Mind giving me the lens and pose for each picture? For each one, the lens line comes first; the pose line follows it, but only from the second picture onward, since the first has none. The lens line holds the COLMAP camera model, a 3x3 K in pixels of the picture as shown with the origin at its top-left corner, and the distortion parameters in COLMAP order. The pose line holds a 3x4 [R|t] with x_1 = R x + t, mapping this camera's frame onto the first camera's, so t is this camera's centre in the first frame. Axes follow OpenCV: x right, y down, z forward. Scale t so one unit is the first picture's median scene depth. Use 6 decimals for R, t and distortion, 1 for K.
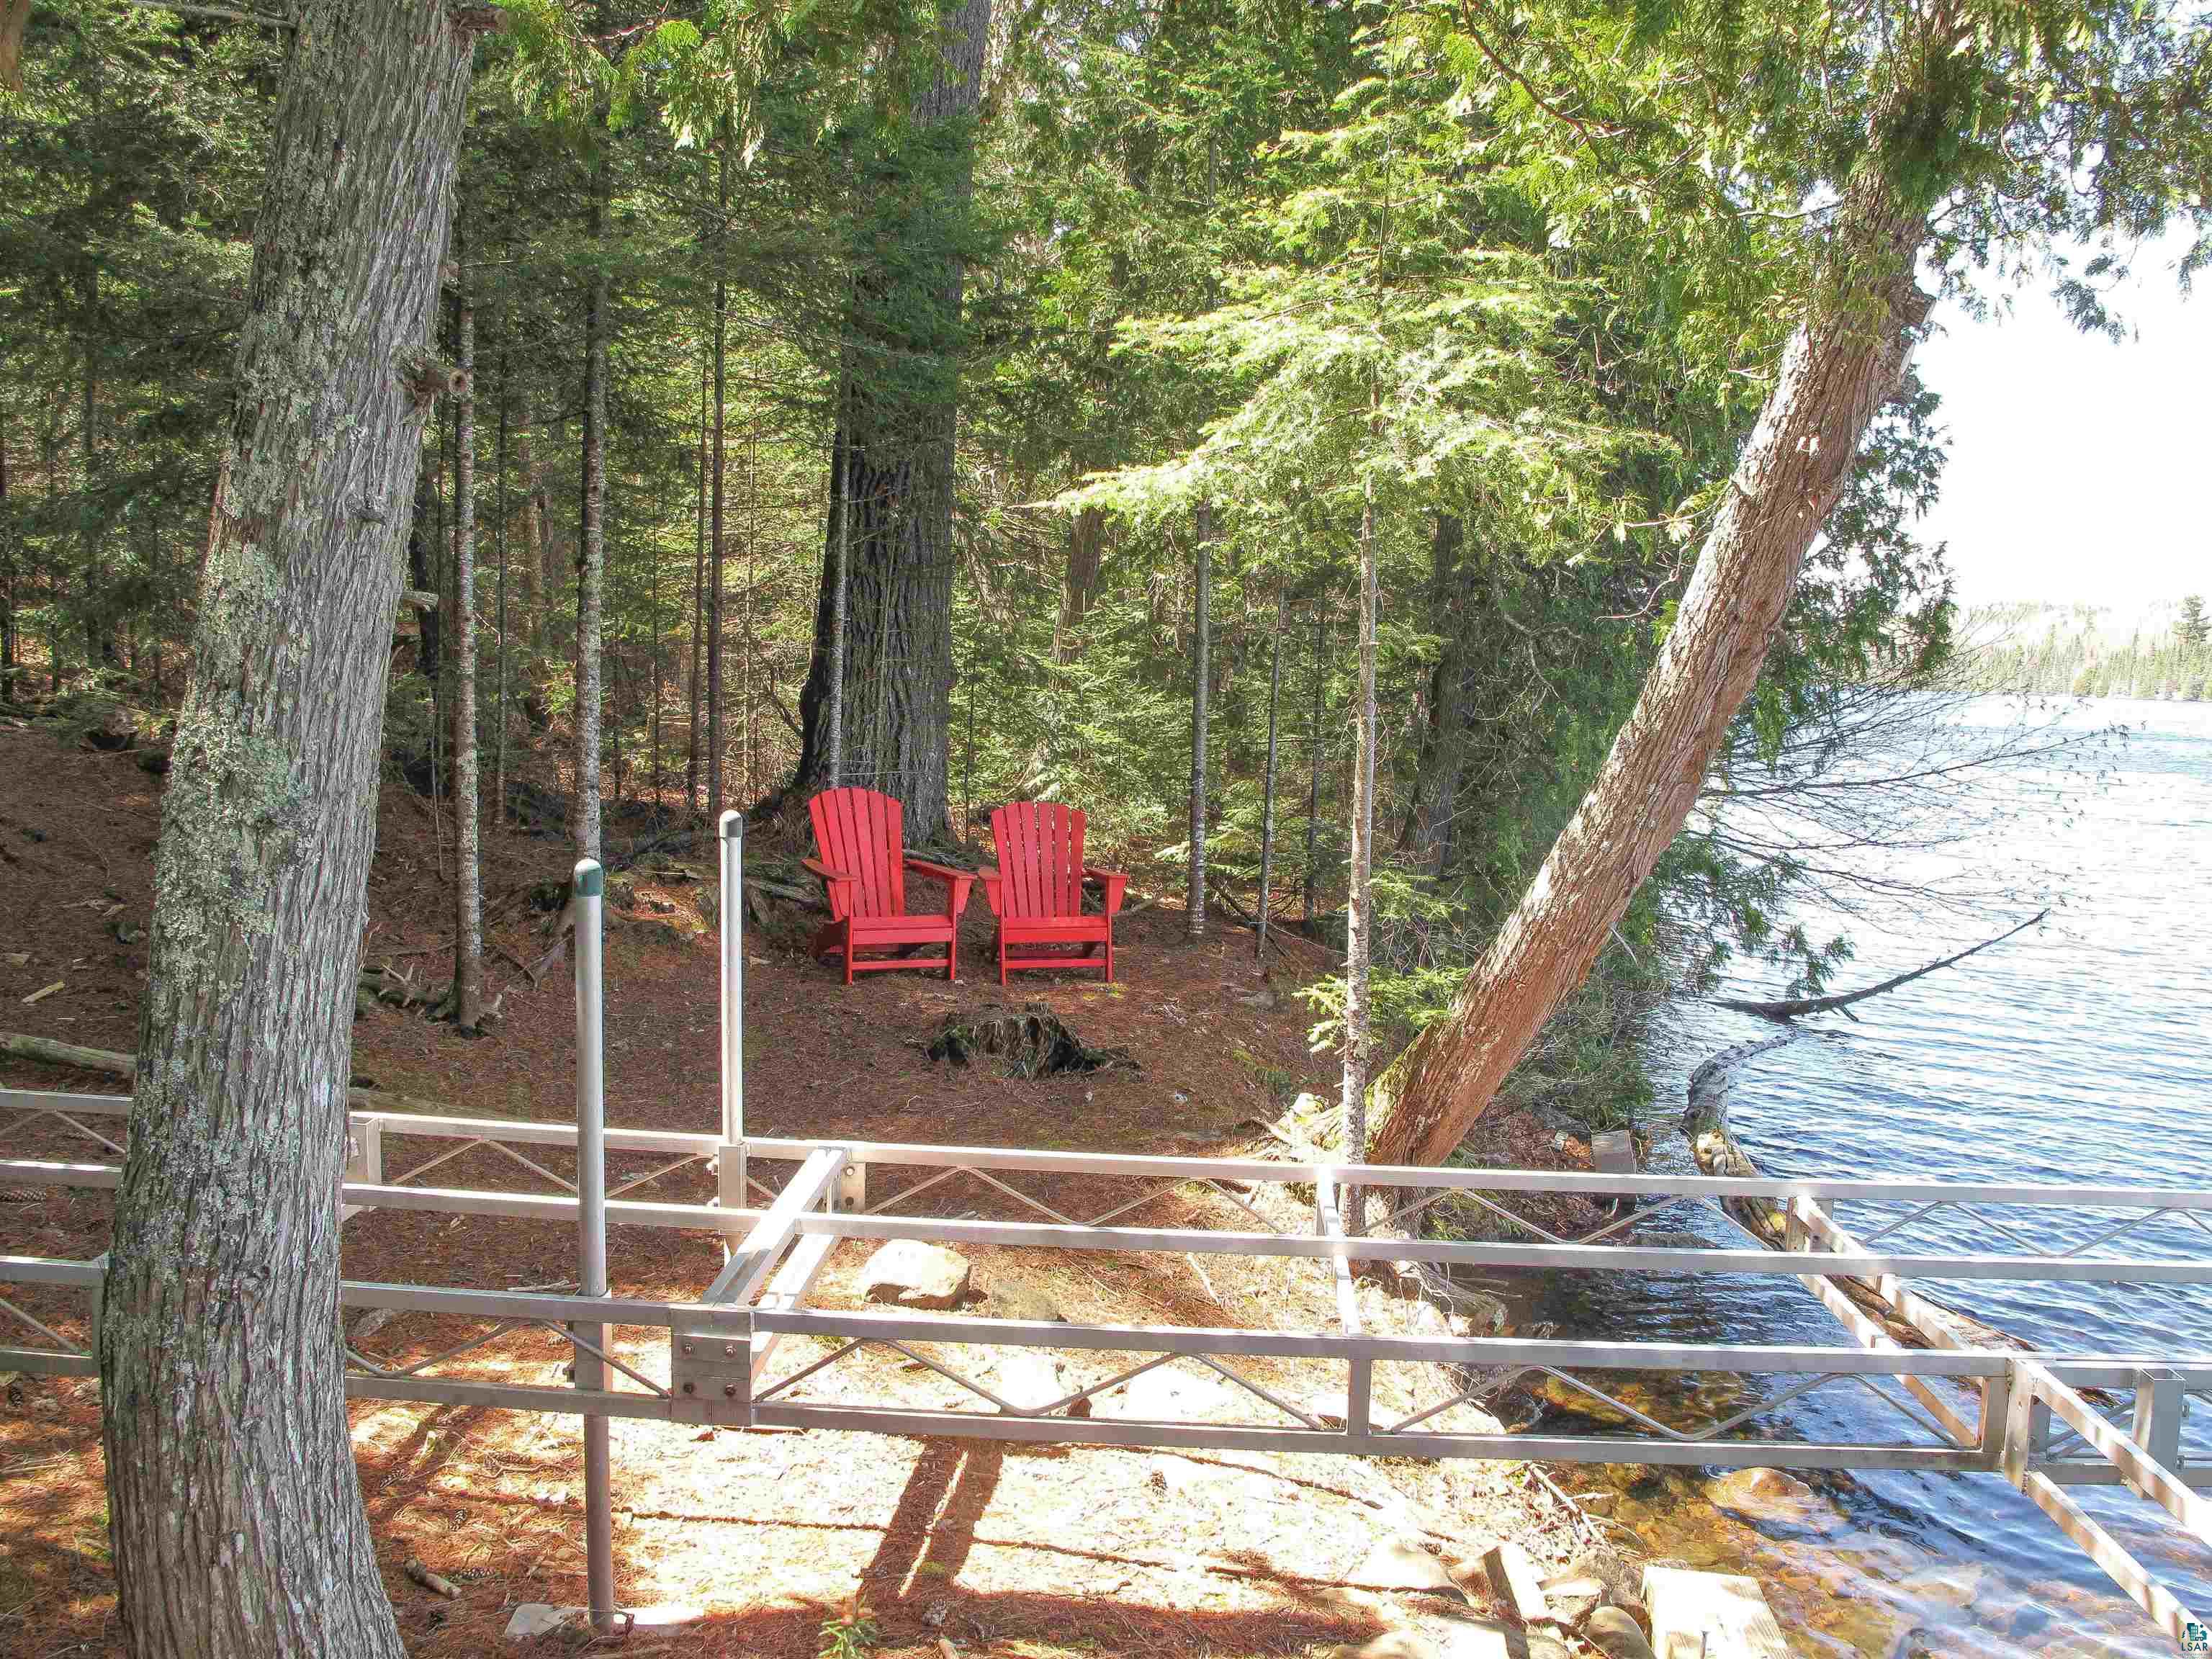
lens RADIAL K [[1866.1, 0, 1112.7], [0, 1866.1, 829.4], [0, 0, 1]] dist [-0.125117, 0.076985]
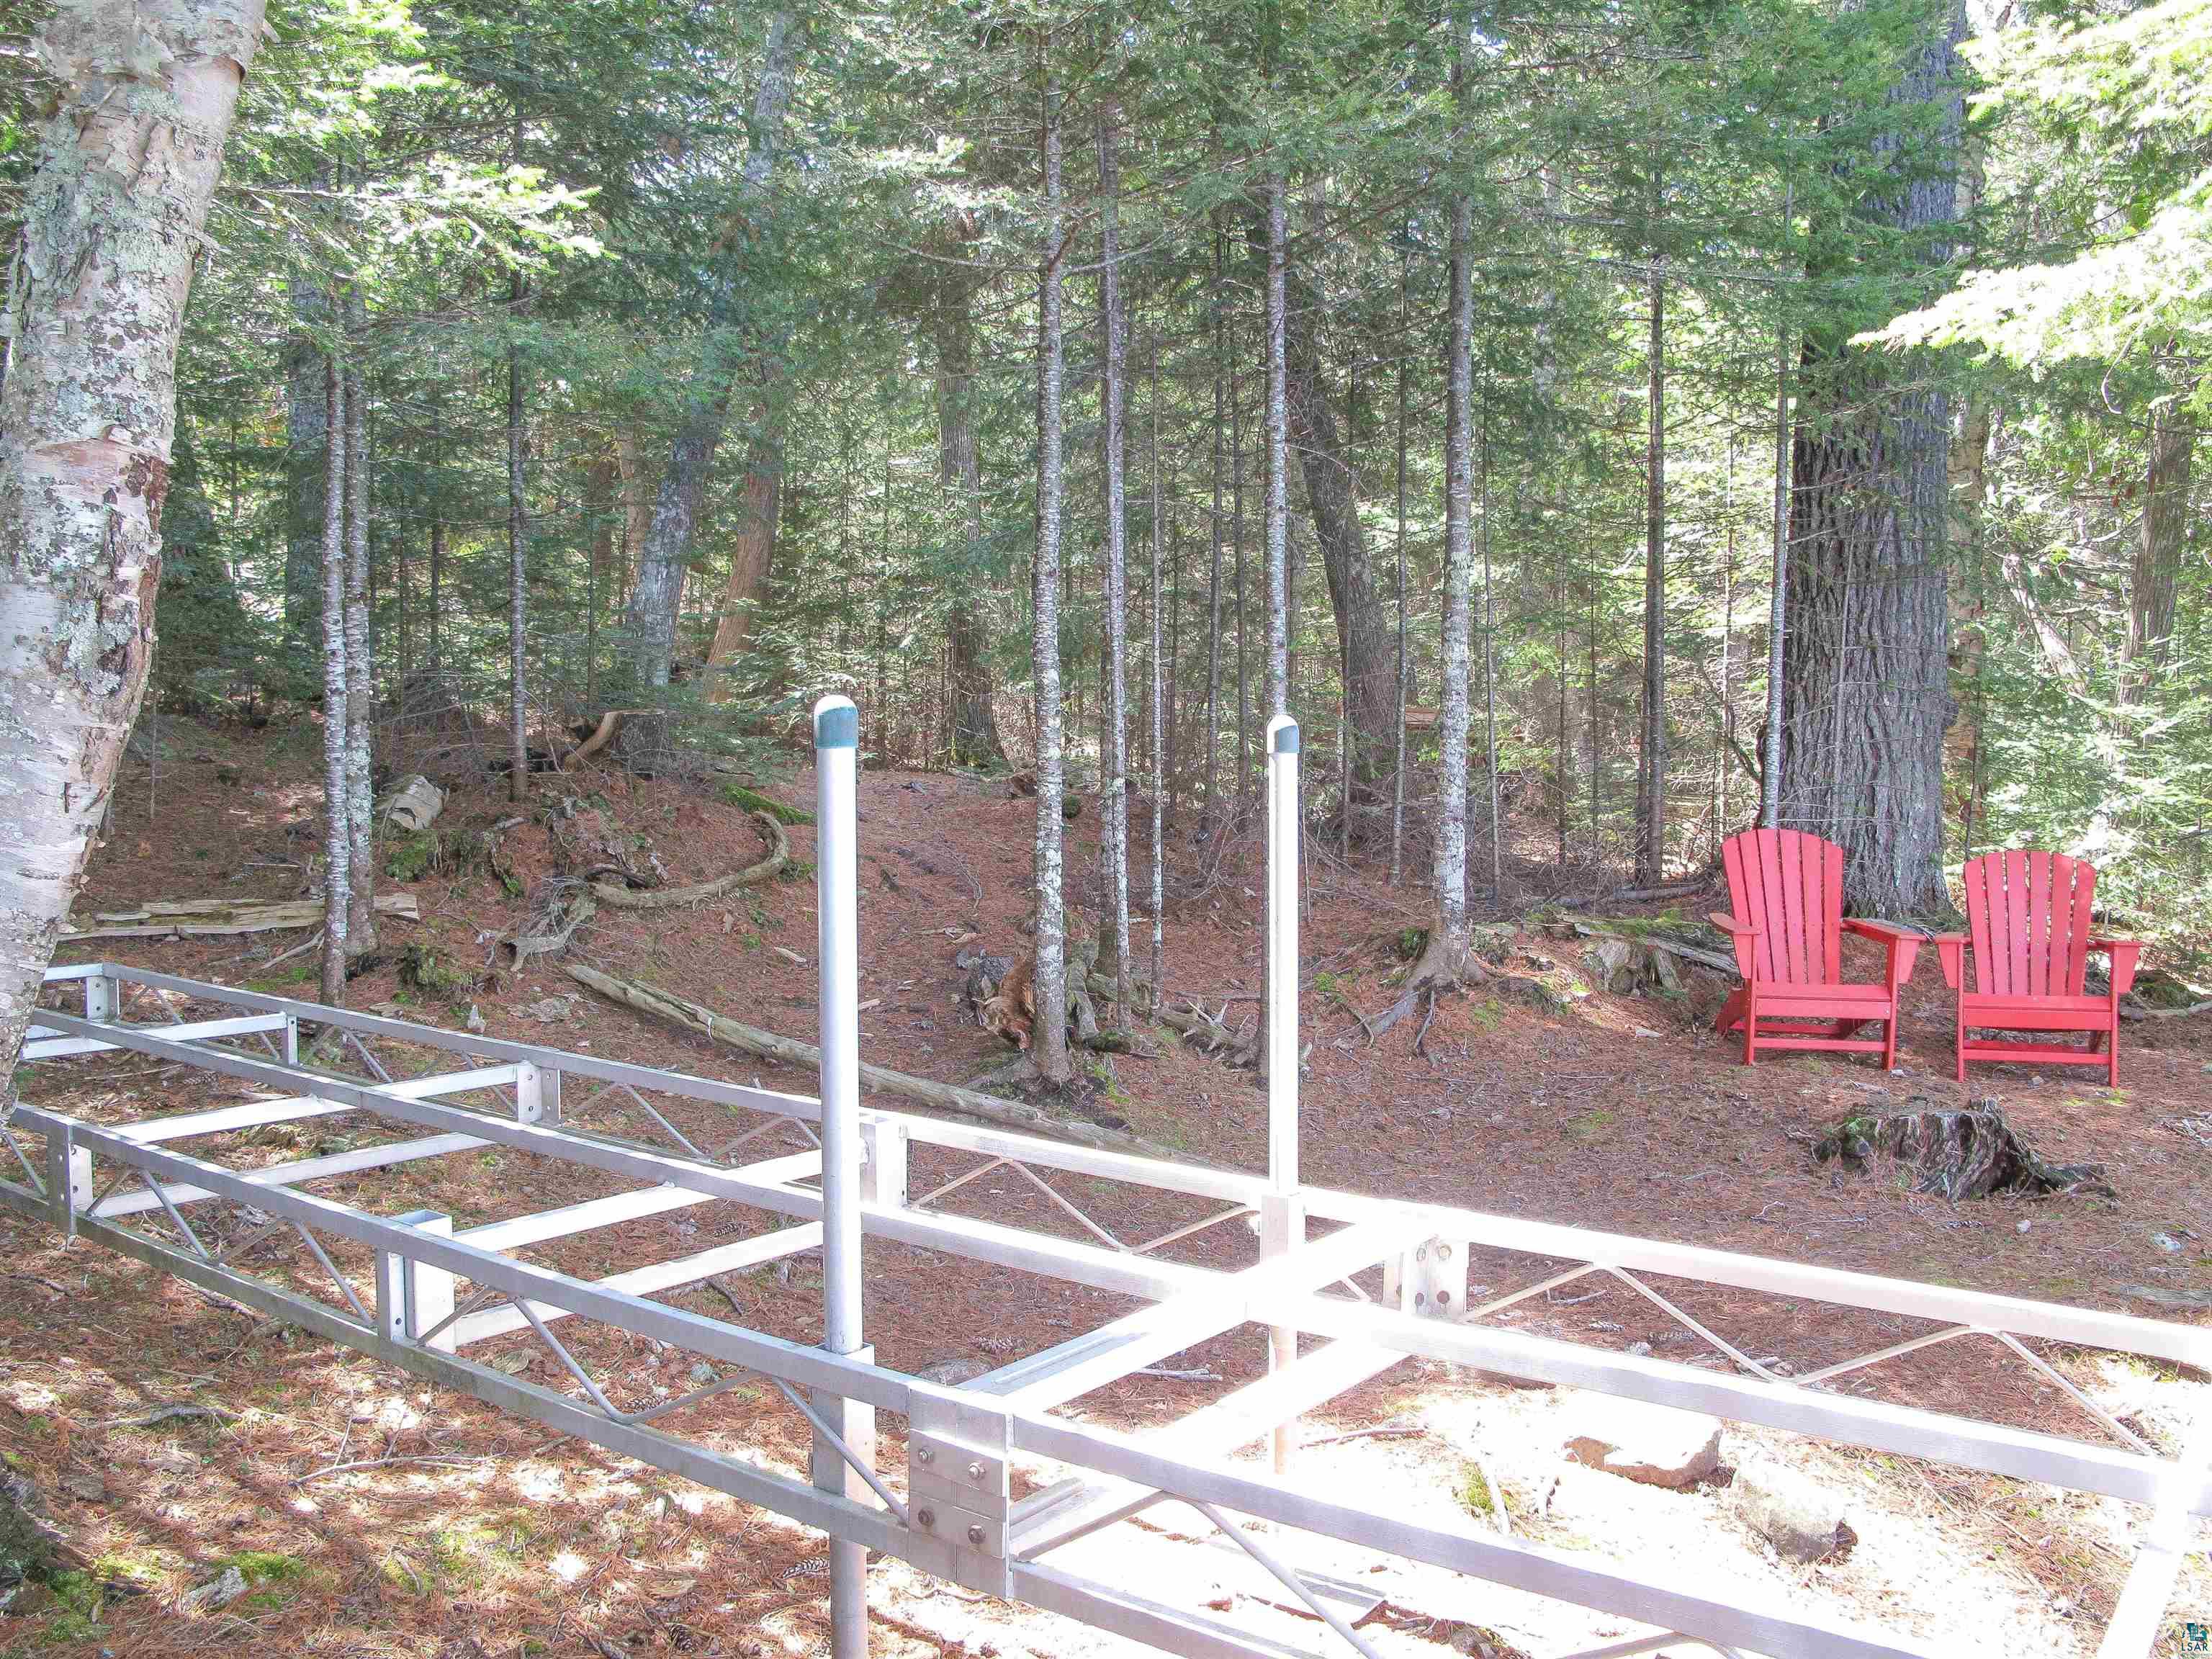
lens RADIAL K [[1866.1, 0, 1103.2], [0, 1866.1, 824.8], [0, 0, 1]] dist [-0.125117, 0.076985]
pose [[0.829655, -0.001805, -0.558273, 0.117157], [-0.038042, 0.997488, -0.059760, 0.065531], [0.556979, 0.070818, 0.827502, 0.322772]]
